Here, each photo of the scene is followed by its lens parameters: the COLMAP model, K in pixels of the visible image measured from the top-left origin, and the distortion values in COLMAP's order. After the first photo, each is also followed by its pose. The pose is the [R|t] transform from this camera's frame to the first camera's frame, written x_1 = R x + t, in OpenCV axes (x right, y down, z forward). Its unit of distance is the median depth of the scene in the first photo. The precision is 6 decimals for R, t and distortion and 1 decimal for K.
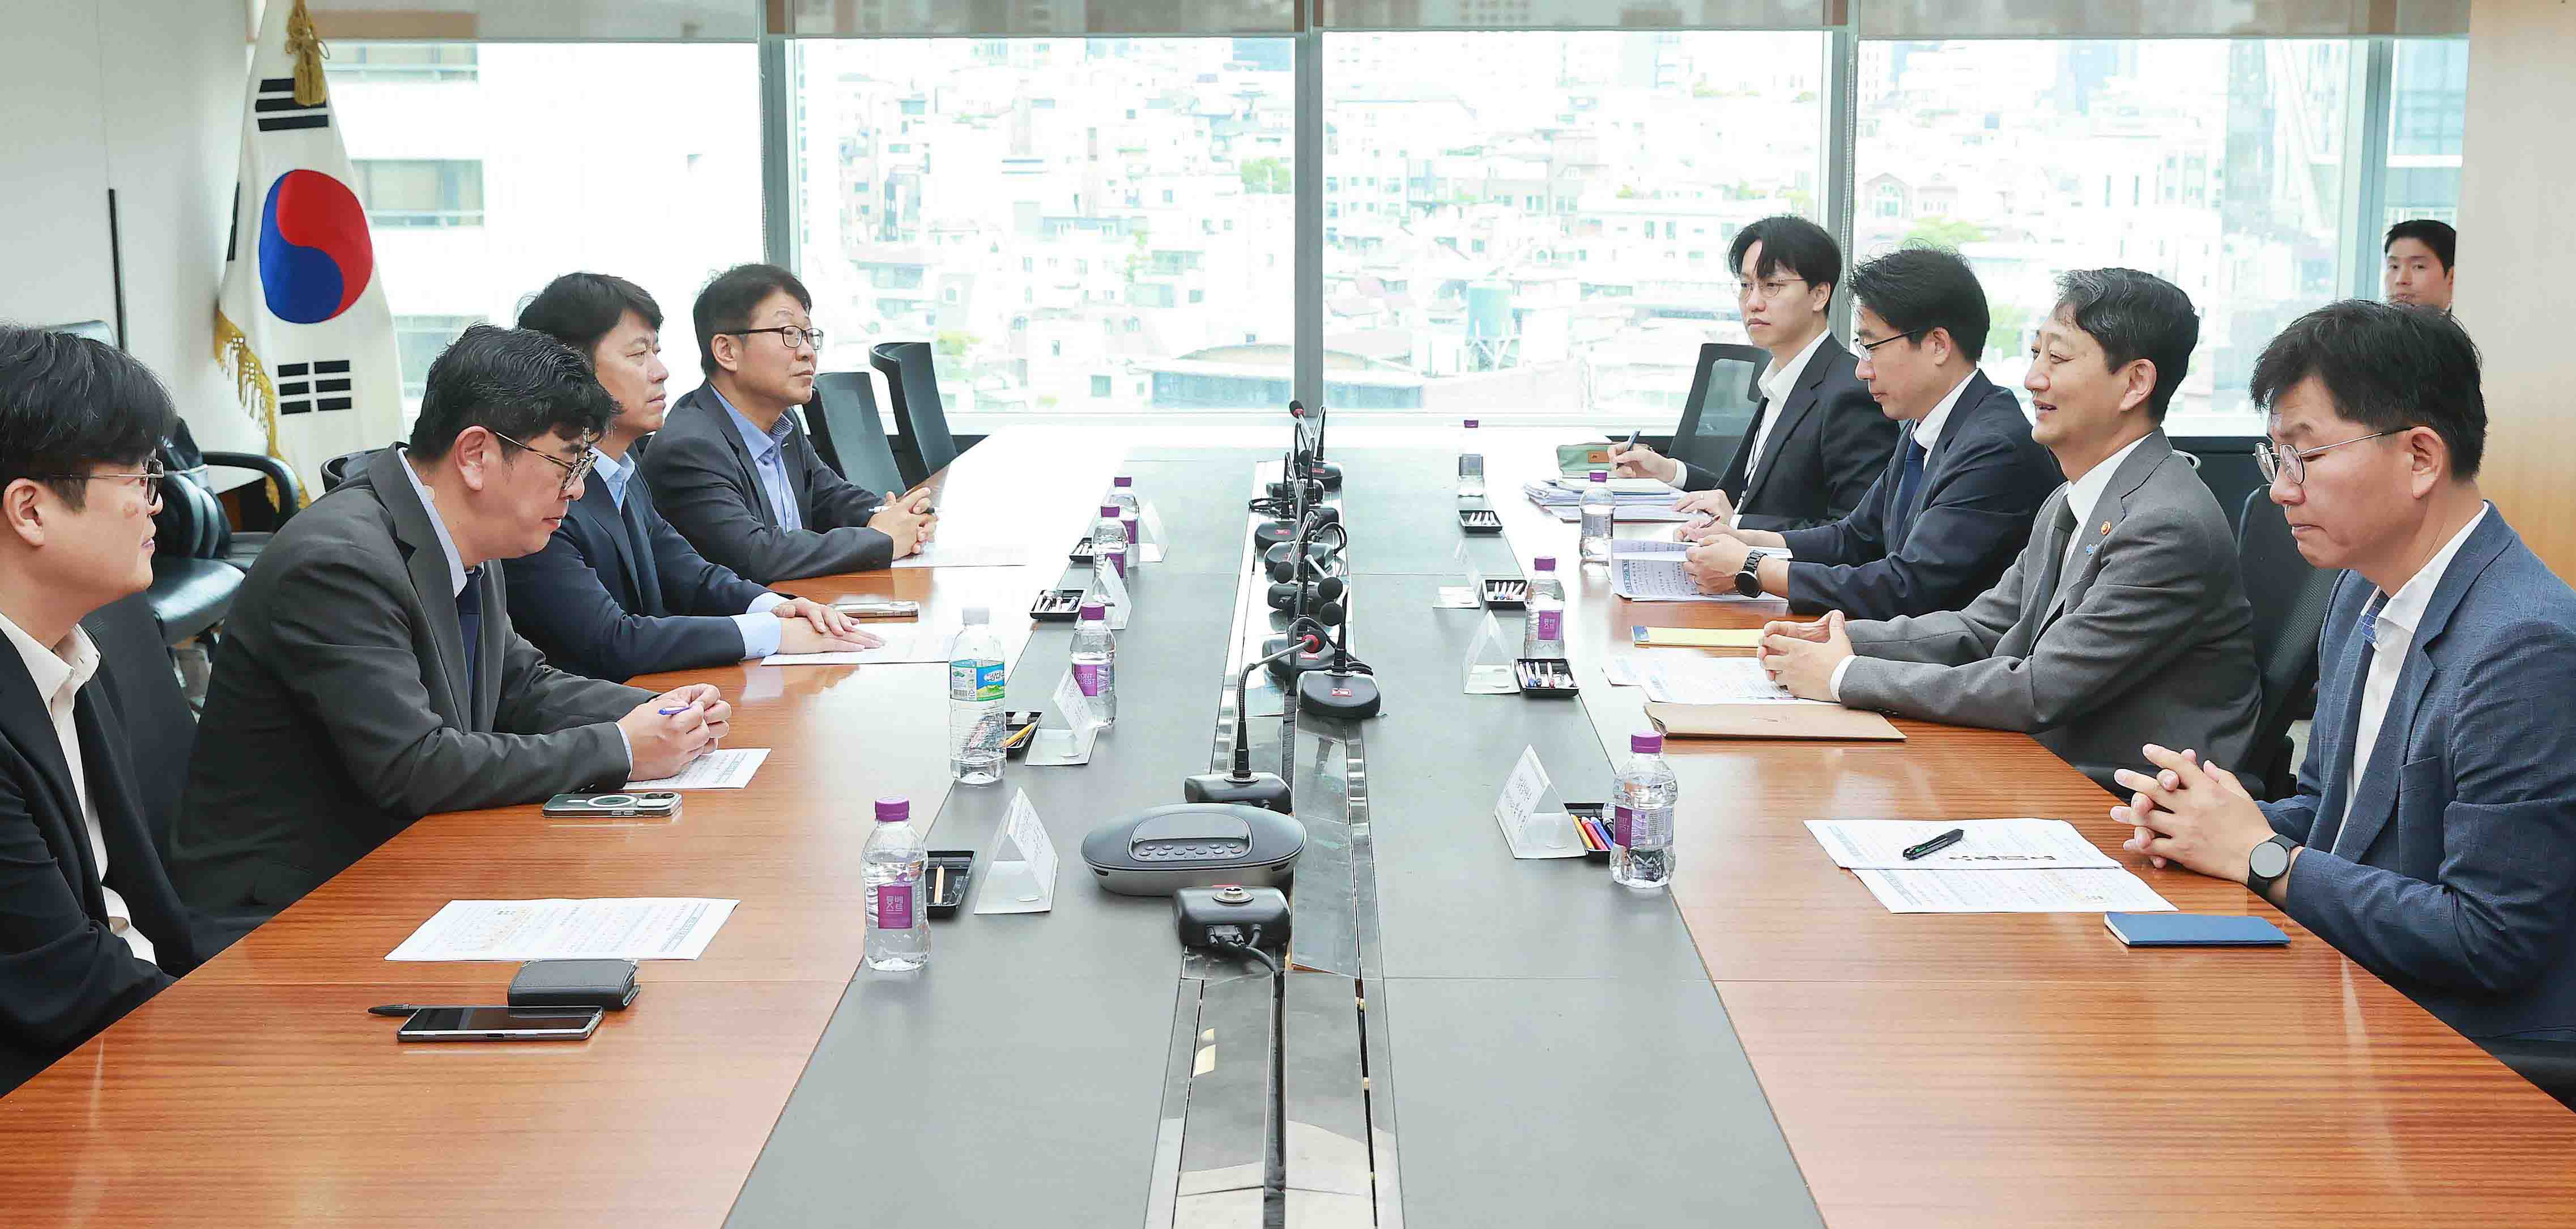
lens RADIAL K [[2997.0, 0, 1288.0], [0, 2997.0, 614.5], [0, 0, 1]] dist [-0.010104, 0.004207]
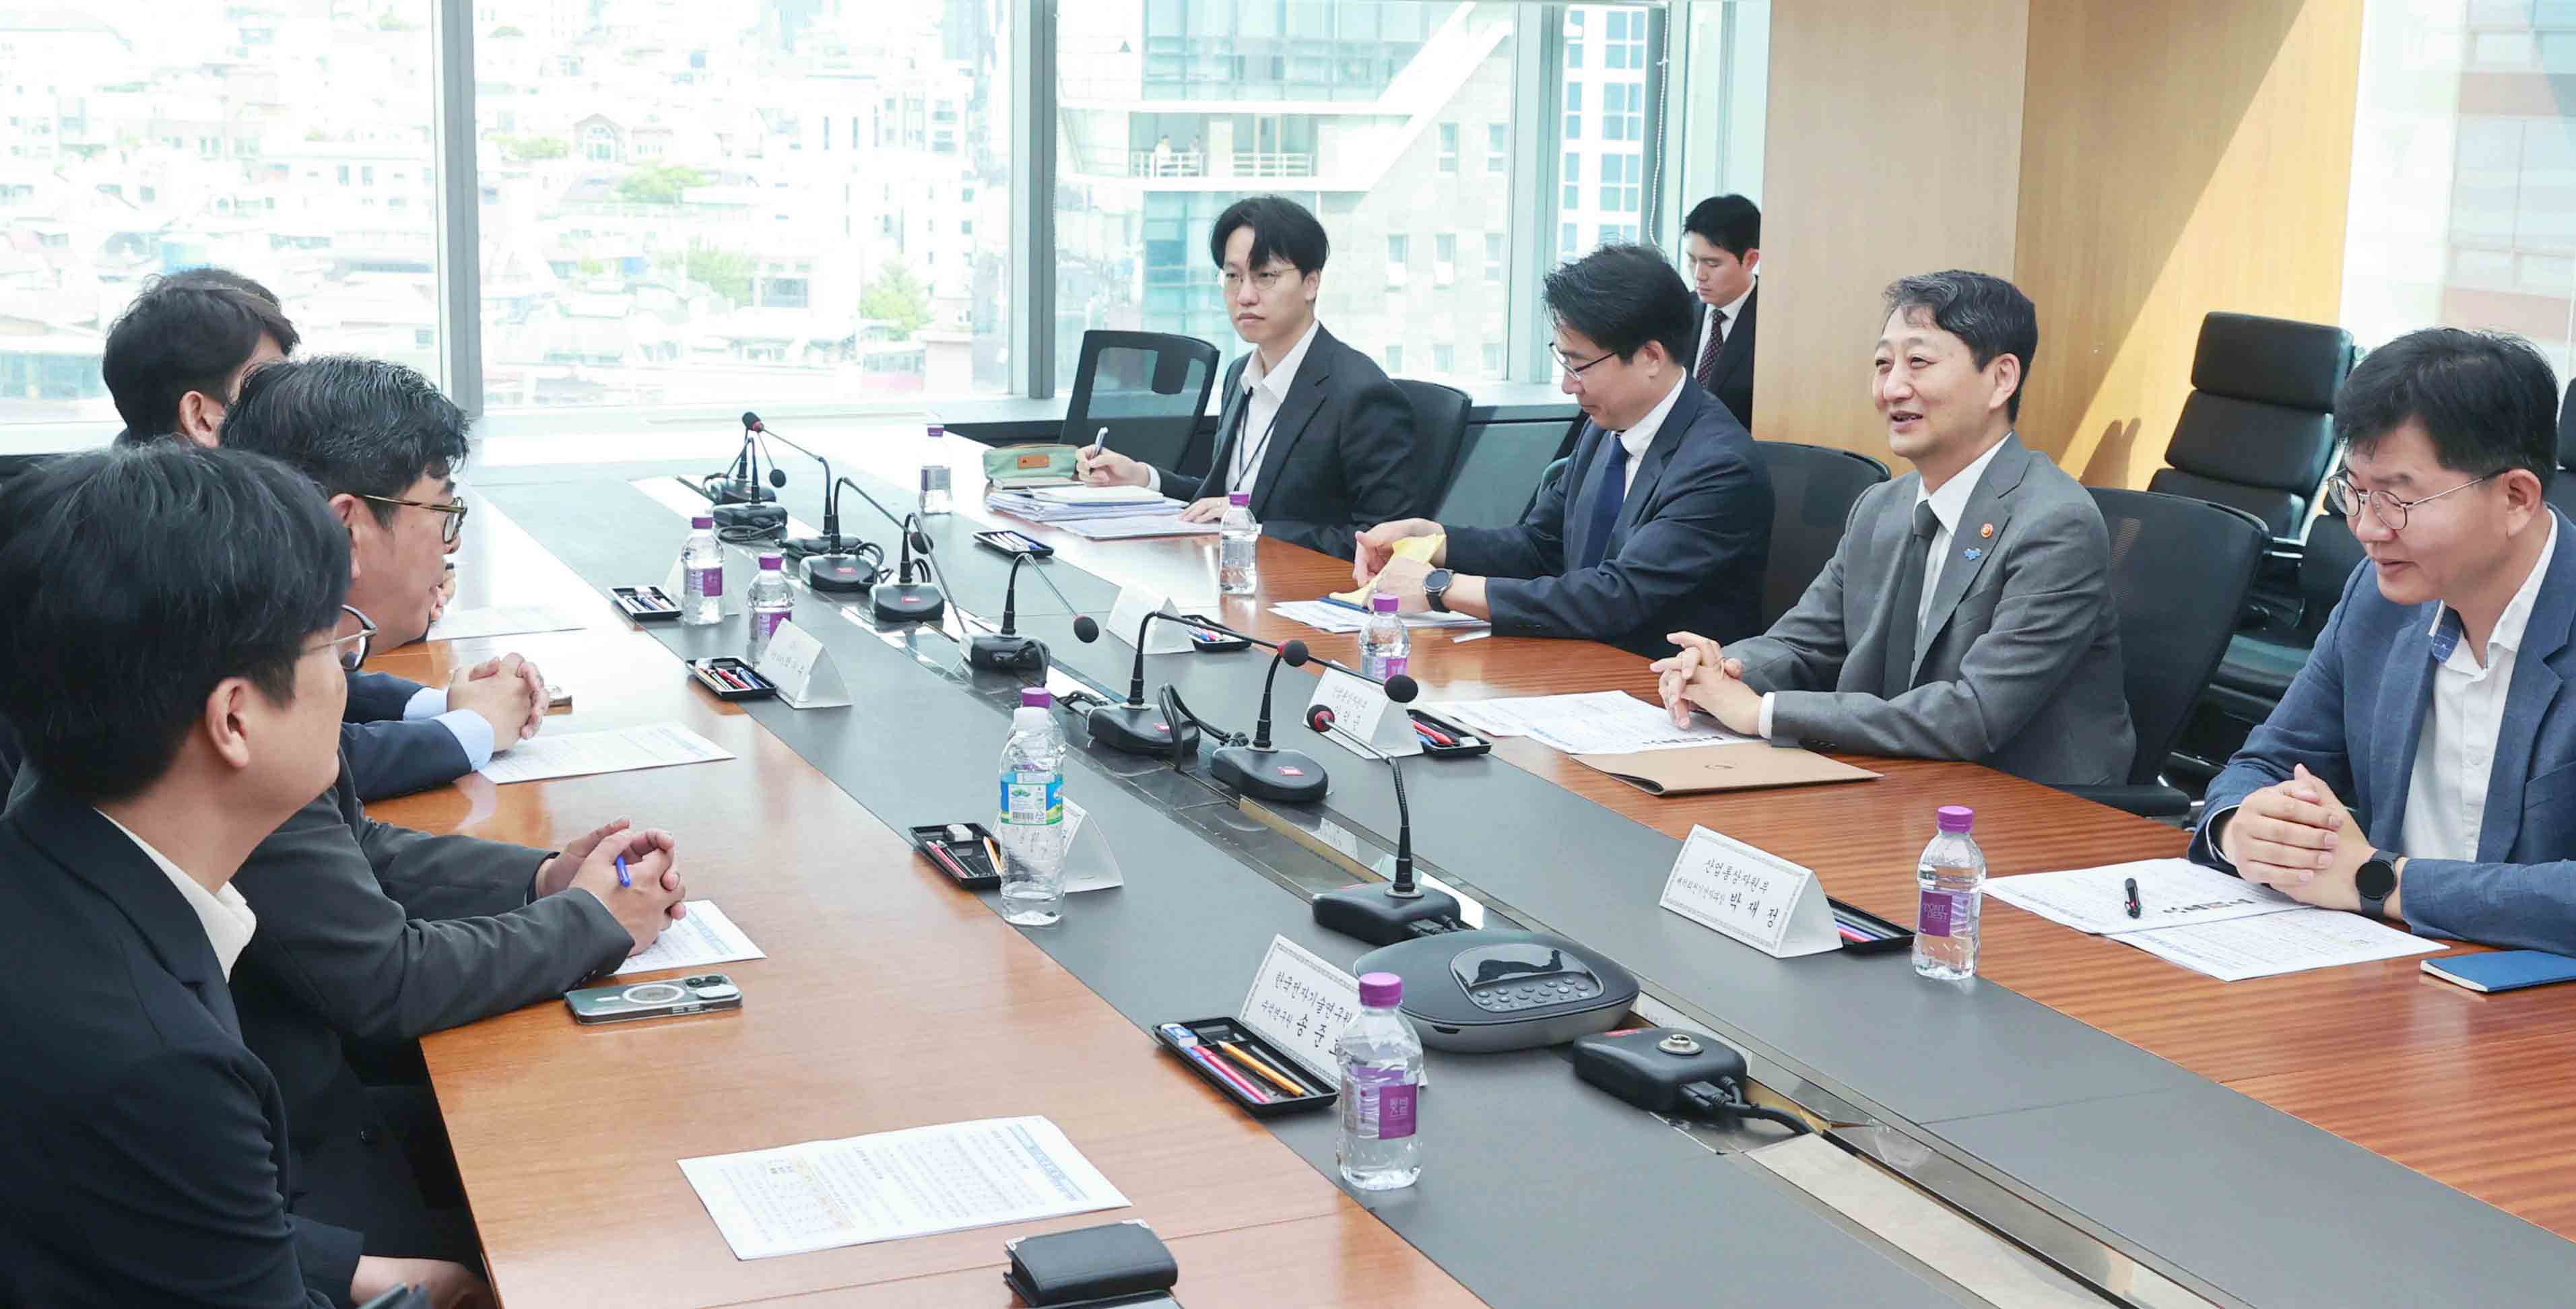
lens RADIAL K [[3123.5, 0, 1288.0], [0, 3123.5, 654.5], [0, 0, 1]] dist [0.030921, -0.042442]
pose [[0.916208, -0.066110, 0.395213, -0.283914], [0.056277, 0.997750, 0.036434, -0.034776], [-0.396732, -0.011140, 0.917867, 0.131569]]
